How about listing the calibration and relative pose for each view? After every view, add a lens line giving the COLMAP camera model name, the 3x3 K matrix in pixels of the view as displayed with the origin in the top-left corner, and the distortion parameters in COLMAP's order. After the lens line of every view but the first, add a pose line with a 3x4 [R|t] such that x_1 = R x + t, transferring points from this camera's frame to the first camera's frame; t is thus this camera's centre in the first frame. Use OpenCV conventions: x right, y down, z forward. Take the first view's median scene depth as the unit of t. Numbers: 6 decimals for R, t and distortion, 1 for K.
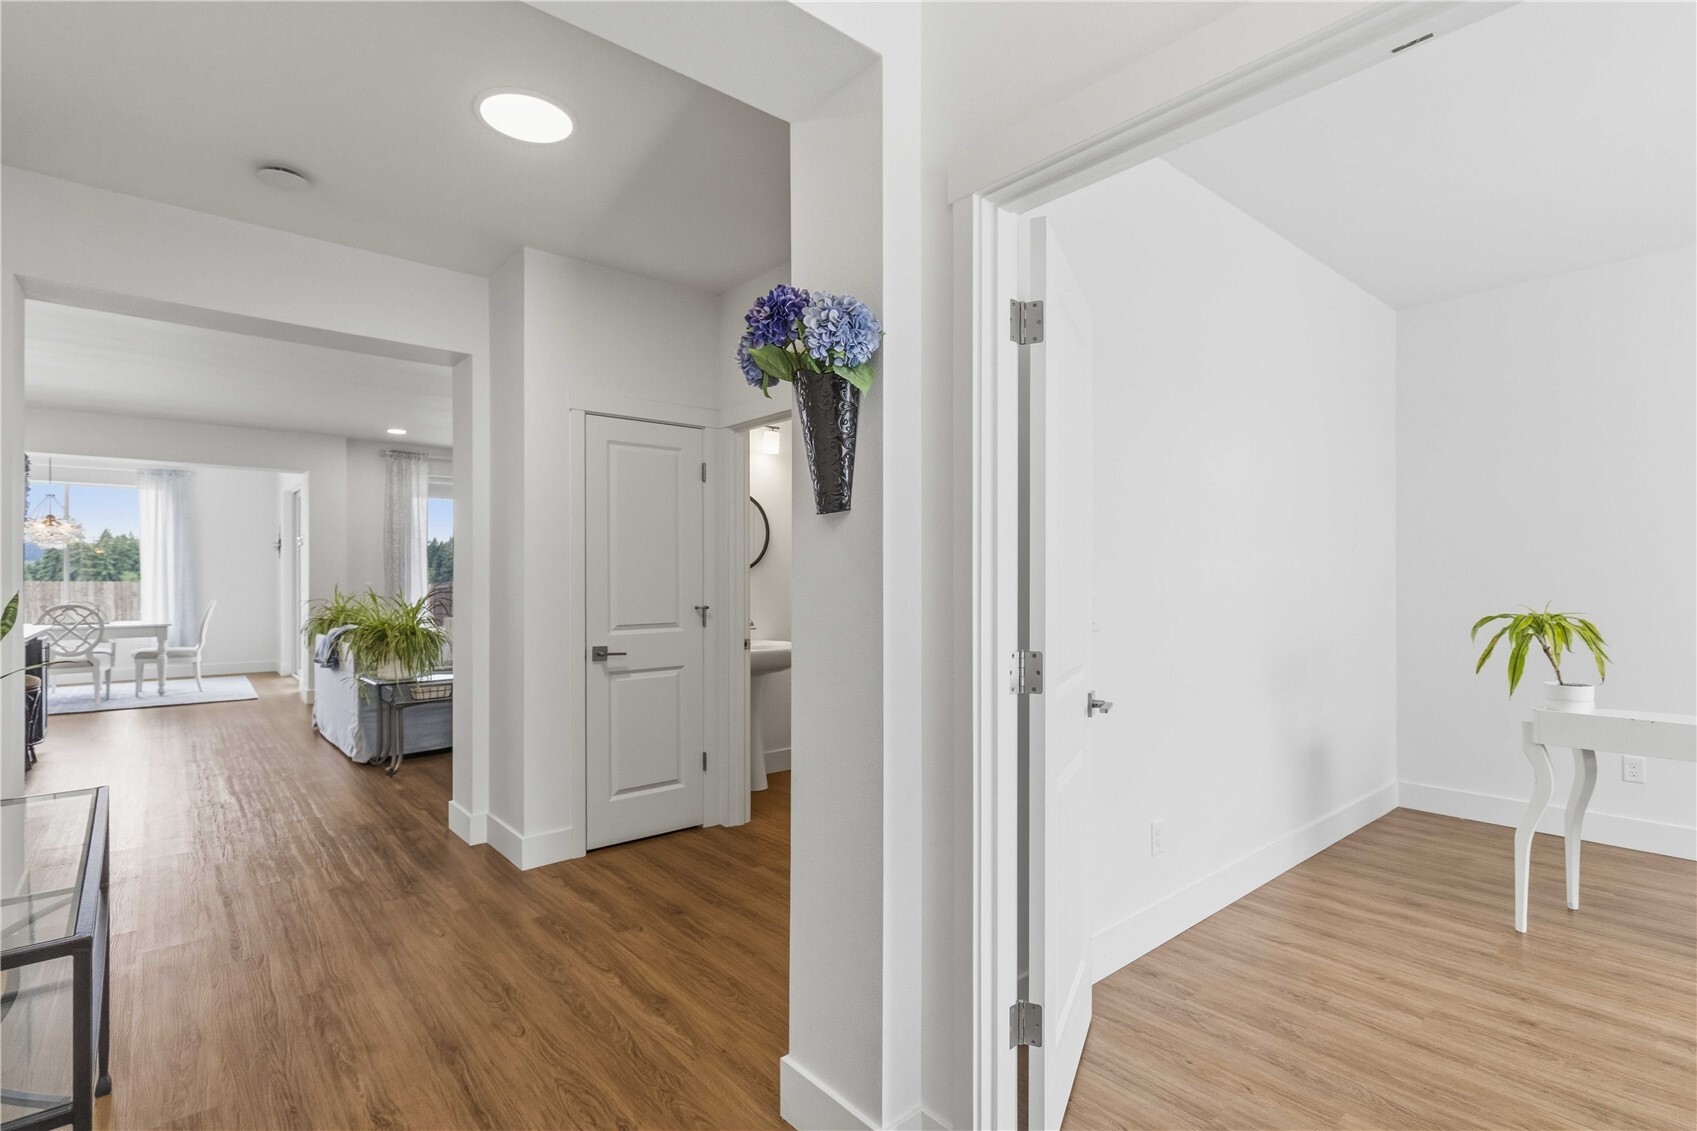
lens RADIAL K [[797.2, 0, 844.3], [0, 797.2, 575.7], [0, 0, 1]] dist [0.006046, -0.001927]
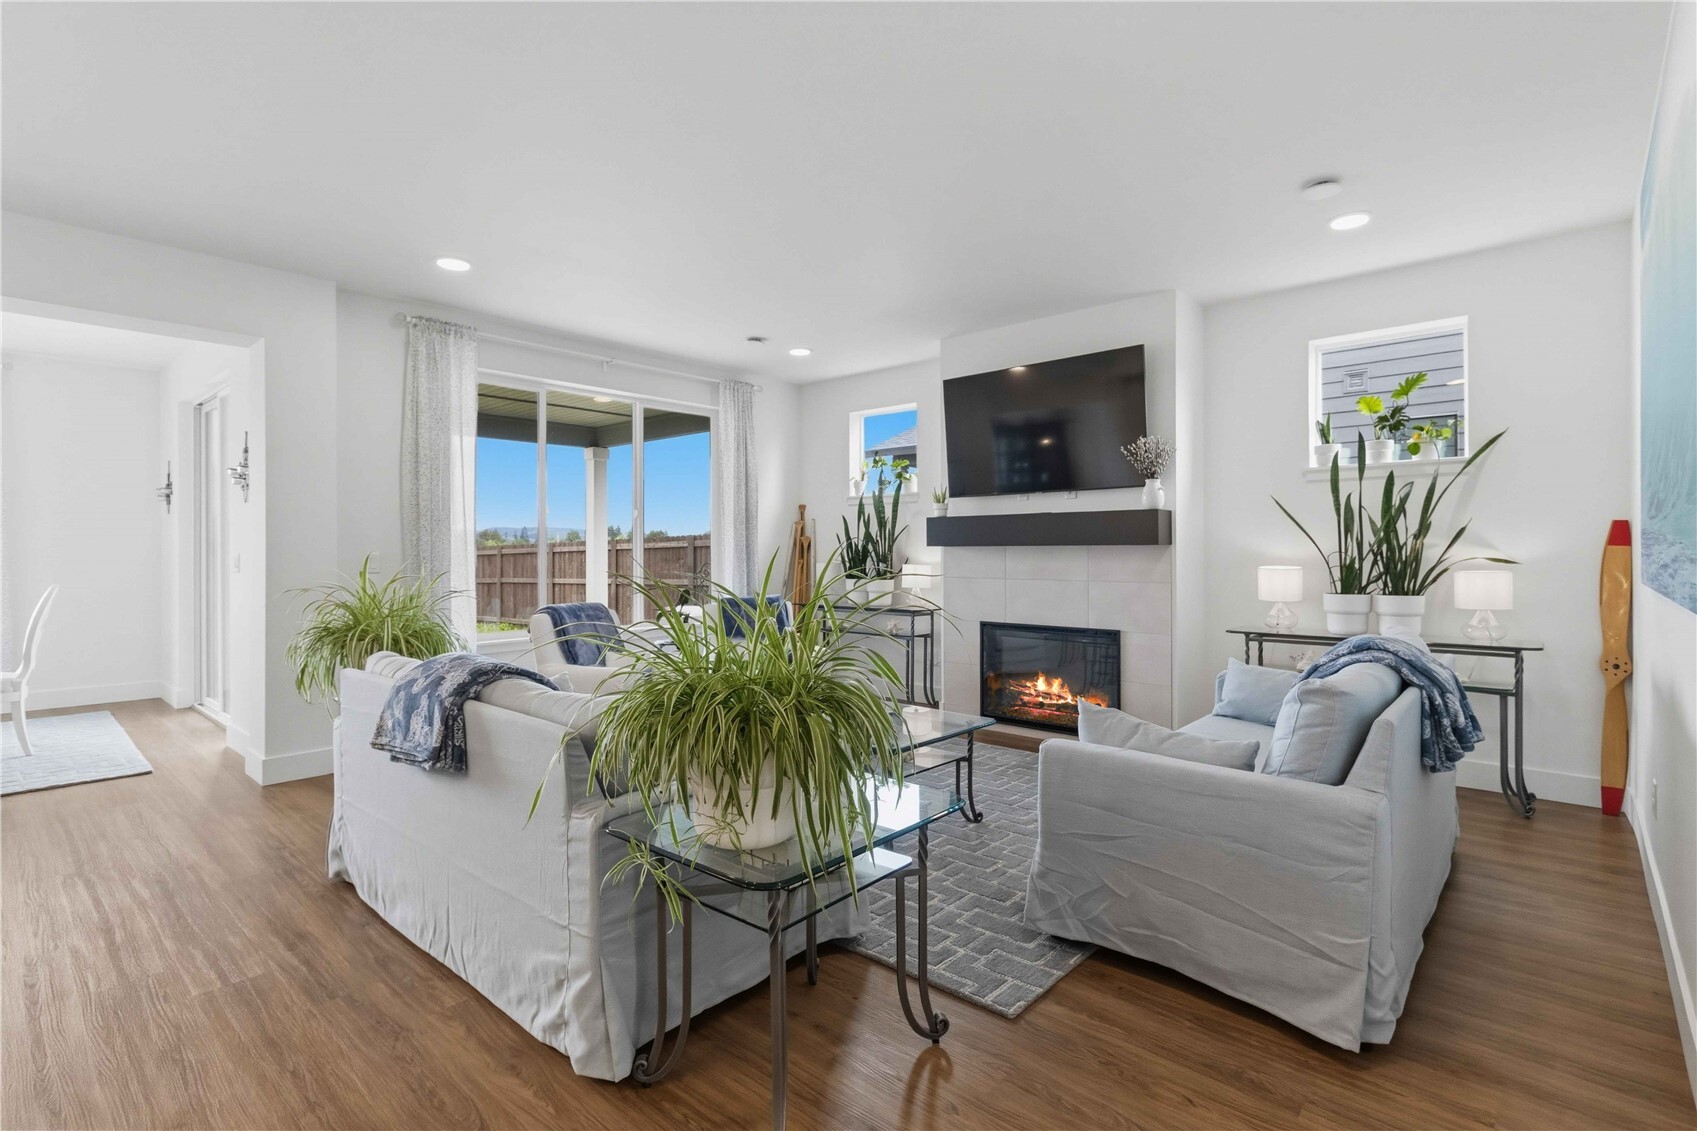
lens RADIAL K [[797.2, 0, 863.0], [0, 797.2, 548.9], [0, 0, 1]] dist [0.006046, -0.001927]
pose [[0.989995, -0.003660, 0.141058, -0.552032], [0.003464, 0.999993, 0.001636, 0.010180], [-0.141063, -0.001131, 0.990000, 0.660467]]
